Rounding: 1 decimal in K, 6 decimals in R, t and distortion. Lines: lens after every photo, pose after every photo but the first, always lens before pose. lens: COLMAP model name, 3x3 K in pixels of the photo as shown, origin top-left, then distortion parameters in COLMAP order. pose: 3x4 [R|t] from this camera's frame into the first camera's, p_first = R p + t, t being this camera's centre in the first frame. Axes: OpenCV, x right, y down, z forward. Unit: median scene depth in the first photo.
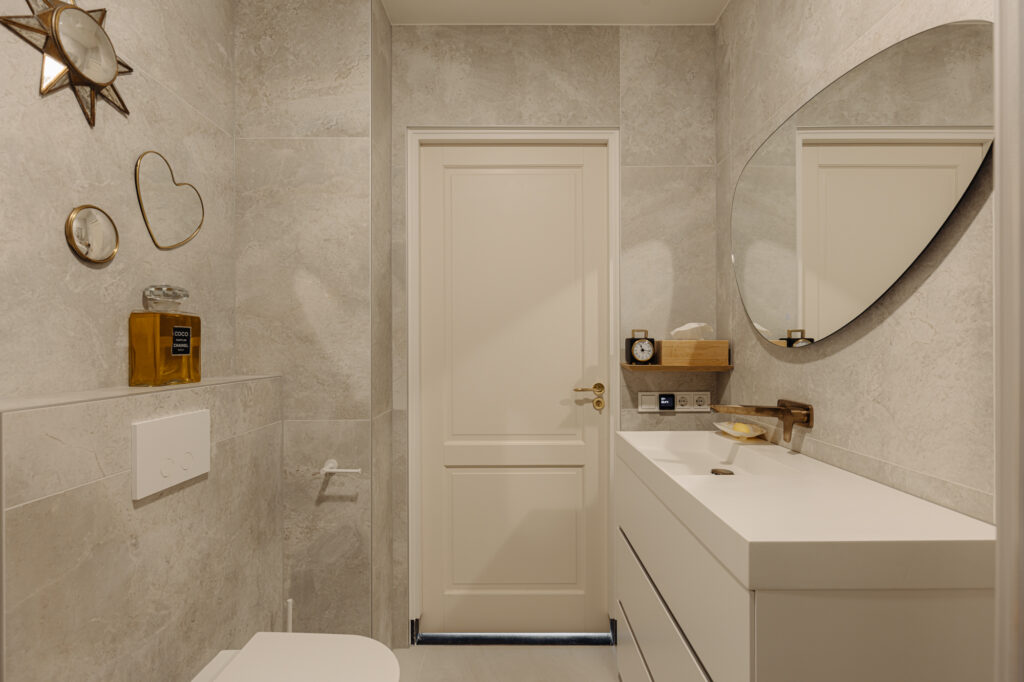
lens RADIAL K [[501.7, 0, 511.2], [0, 501.7, 345.0], [0, 0, 1]] dist [-0.000107, -0.000012]
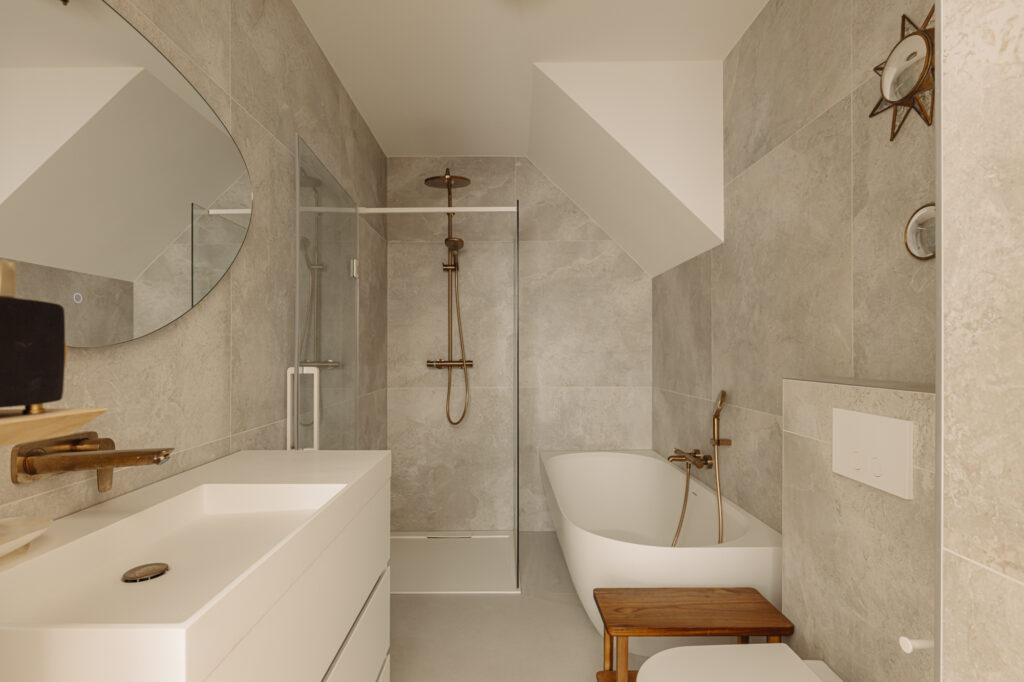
lens RADIAL K [[531.6, 0, 511.4], [0, 531.6, 345.1], [0, 0, 1]] dist [-0.000010, -0.000002]
pose [[-0.999864, 0.007550, -0.014635, 0.030919], [0.007738, 0.999887, -0.012888, 0.017855], [0.014536, -0.012999, -0.999810, 2.121877]]
